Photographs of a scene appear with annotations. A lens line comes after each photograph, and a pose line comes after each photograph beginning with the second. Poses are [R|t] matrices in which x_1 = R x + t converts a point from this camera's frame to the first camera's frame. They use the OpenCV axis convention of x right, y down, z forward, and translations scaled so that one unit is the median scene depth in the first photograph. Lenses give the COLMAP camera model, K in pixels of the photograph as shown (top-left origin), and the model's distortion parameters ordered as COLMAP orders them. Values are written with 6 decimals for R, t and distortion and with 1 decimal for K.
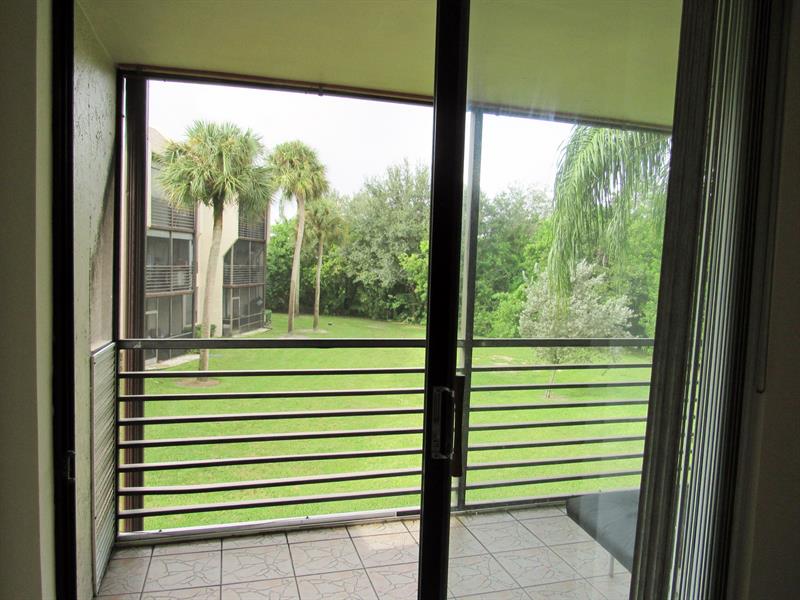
lens RADIAL K [[573.6, 0, 400.0], [0, 573.6, 300.0], [0, 0, 1]] dist [0.000739, 0.001387]
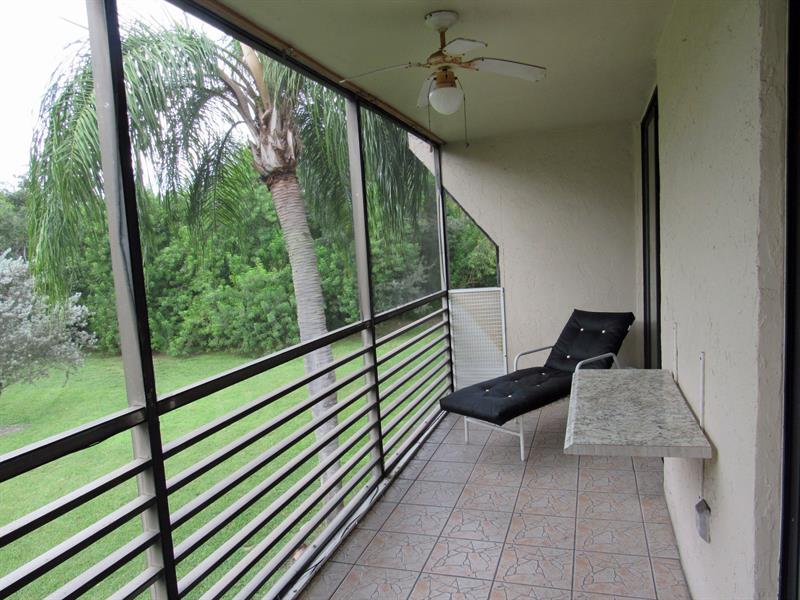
lens RADIAL K [[572.2, 0, 400.0], [0, 572.2, 300.0], [0, 0, 1]] dist [-0.026479, 0.006047]
pose [[0.566636, -0.153273, 0.809587, -0.023803], [0.134593, 0.986567, 0.092576, -0.006522], [-0.812901, 0.056508, 0.579654, 0.074222]]
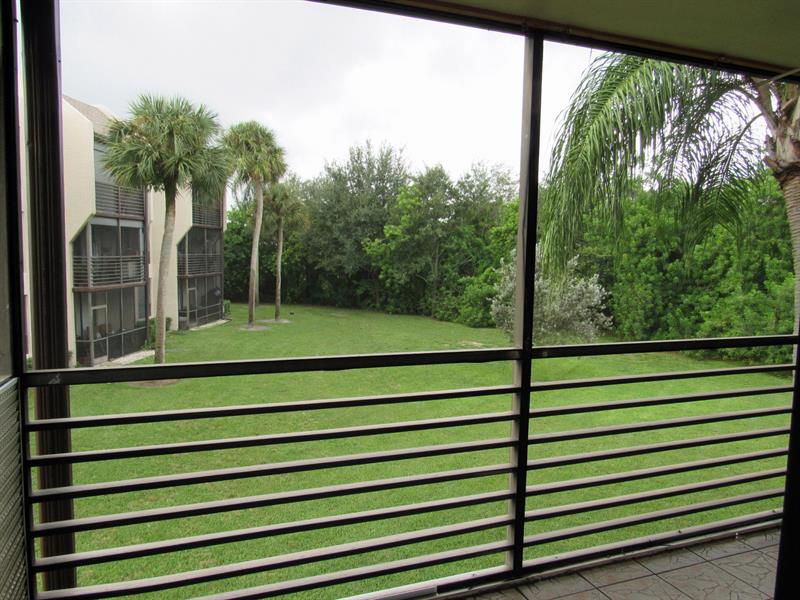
lens RADIAL K [[566.6, 0, 400.0], [0, 566.6, 300.0], [0, 0, 1]] dist [-0.009247, 0.001190]
pose [[0.996892, -0.025115, 0.074664, -0.014199], [0.023123, 0.999356, 0.027428, -0.002612], [-0.075305, -0.025616, 0.996831, 0.042299]]
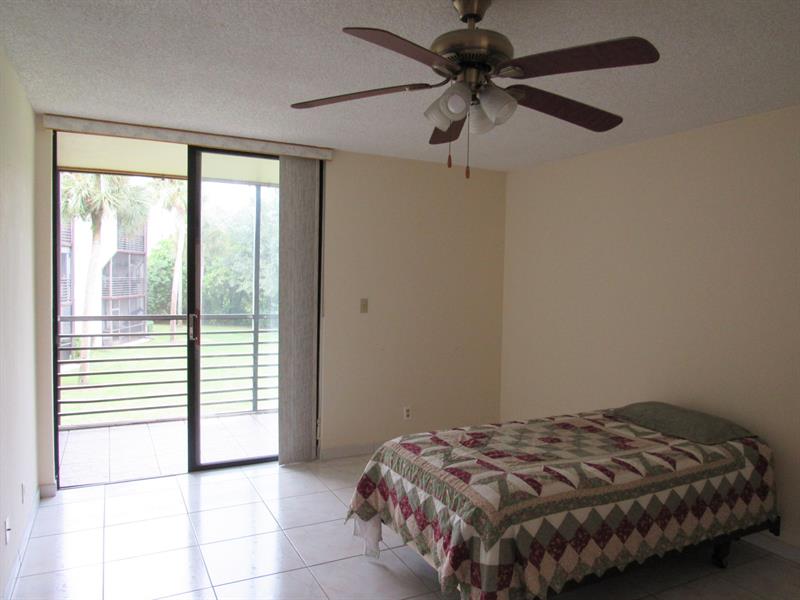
lens RADIAL K [[572.2, 0, 400.0], [0, 572.2, 300.0], [0, 0, 1]] dist [-0.026479, 0.006047]
pose [[0.982695, -0.023851, 0.183687, 0.025286], [0.026772, 0.999551, -0.013438, 0.006685], [-0.183284, 0.018123, 0.982893, -0.086901]]
